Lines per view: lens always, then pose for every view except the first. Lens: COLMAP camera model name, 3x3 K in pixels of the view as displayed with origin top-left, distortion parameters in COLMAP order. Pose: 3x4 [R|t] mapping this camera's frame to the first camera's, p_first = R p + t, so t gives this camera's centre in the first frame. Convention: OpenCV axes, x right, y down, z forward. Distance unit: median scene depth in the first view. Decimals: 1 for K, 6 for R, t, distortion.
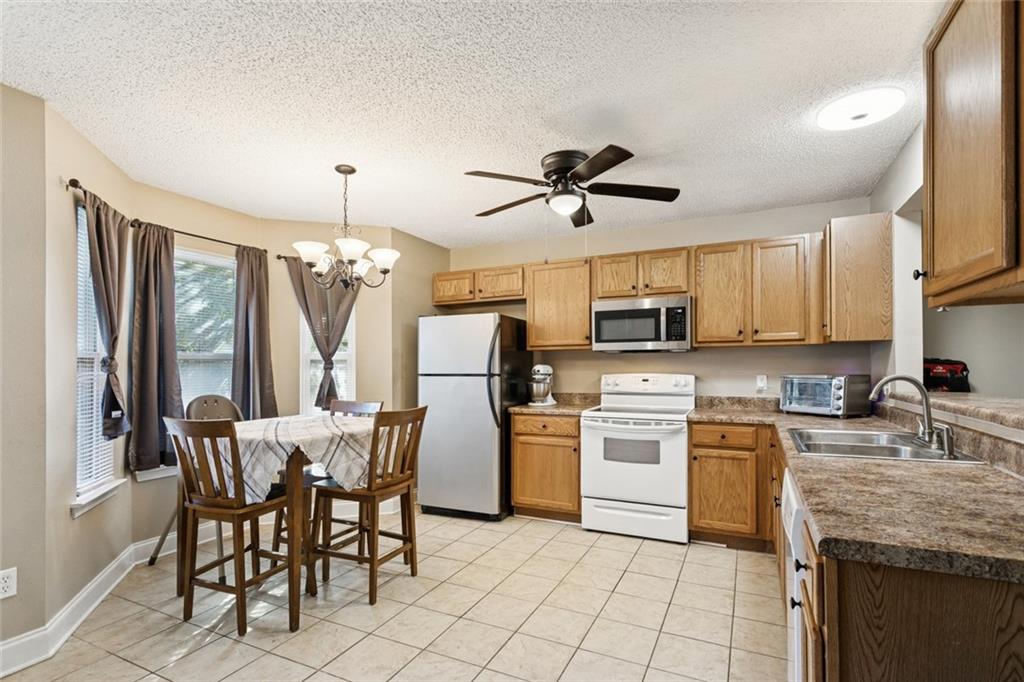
lens RADIAL K [[491.3, 0, 505.8], [0, 491.3, 359.9], [0, 0, 1]] dist [-0.001582, -0.000121]
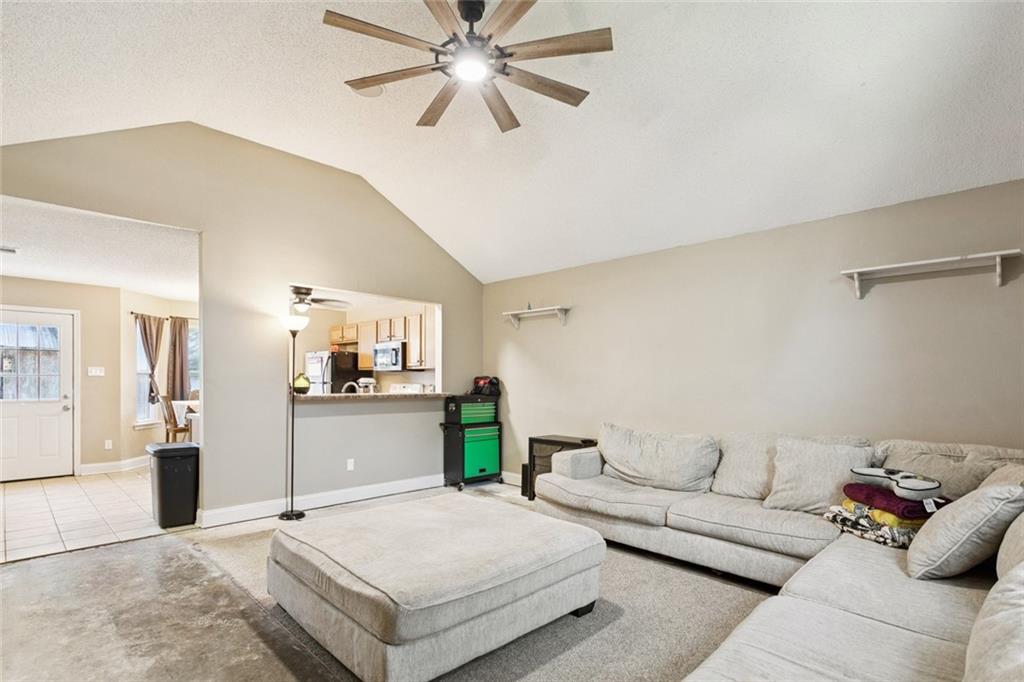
lens RADIAL K [[491.3, 0, 506.2], [0, 491.3, 382.8], [0, 0, 1]] dist [-0.001582, -0.000121]
pose [[0.944043, 0.006864, -0.329752, 1.527424], [-0.003756, 0.999942, 0.010063, 0.010134], [0.329802, -0.008262, 0.944014, -0.711275]]
